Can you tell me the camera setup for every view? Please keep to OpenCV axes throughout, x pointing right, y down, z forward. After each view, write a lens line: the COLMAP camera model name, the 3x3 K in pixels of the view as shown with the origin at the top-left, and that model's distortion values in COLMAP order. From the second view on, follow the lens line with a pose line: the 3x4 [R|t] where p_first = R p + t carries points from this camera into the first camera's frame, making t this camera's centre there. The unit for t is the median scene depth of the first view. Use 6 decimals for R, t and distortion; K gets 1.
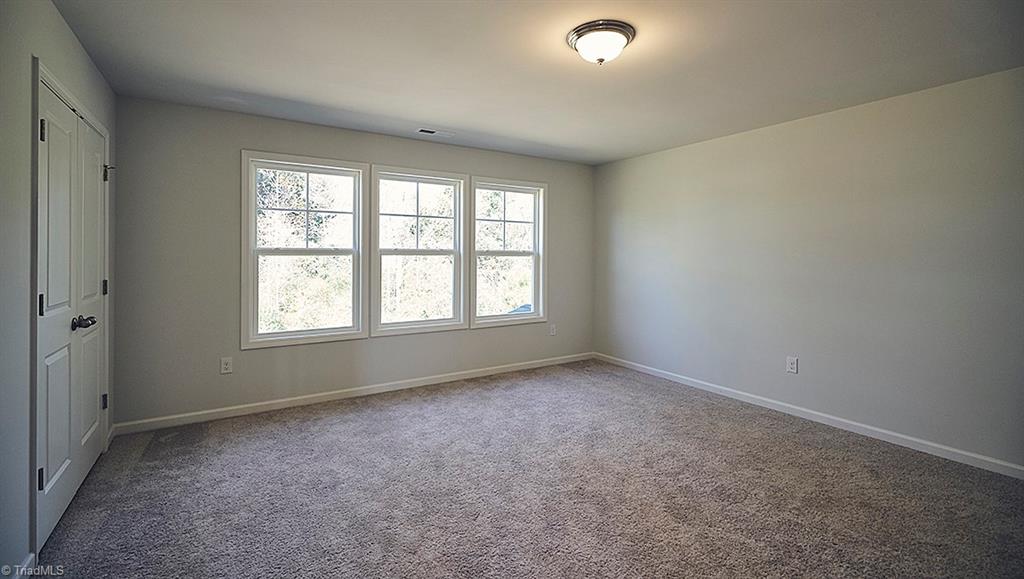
lens RADIAL K [[455.4, 0, 512.0], [0, 455.4, 289.5], [0, 0, 1]] dist [0.000291, -0.000494]
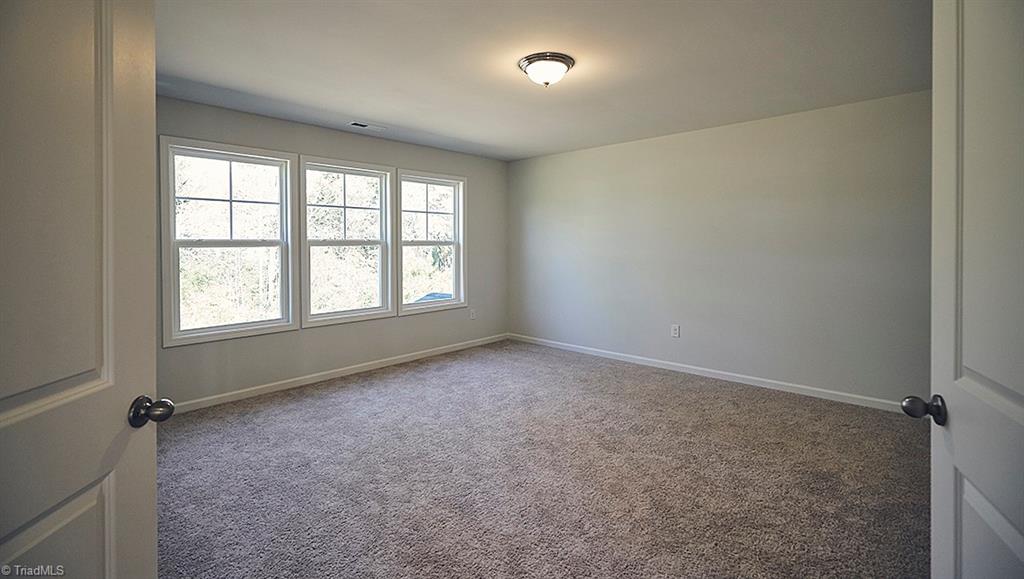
lens RADIAL K [[473.0, 0, 504.1], [0, 473.0, 296.4], [0, 0, 1]] dist [-0.002521, -0.000262]
pose [[0.967327, -0.036291, 0.250923, -0.147658], [0.027245, 0.998851, 0.039429, 0.006074], [-0.252065, -0.031305, 0.967204, -0.122410]]
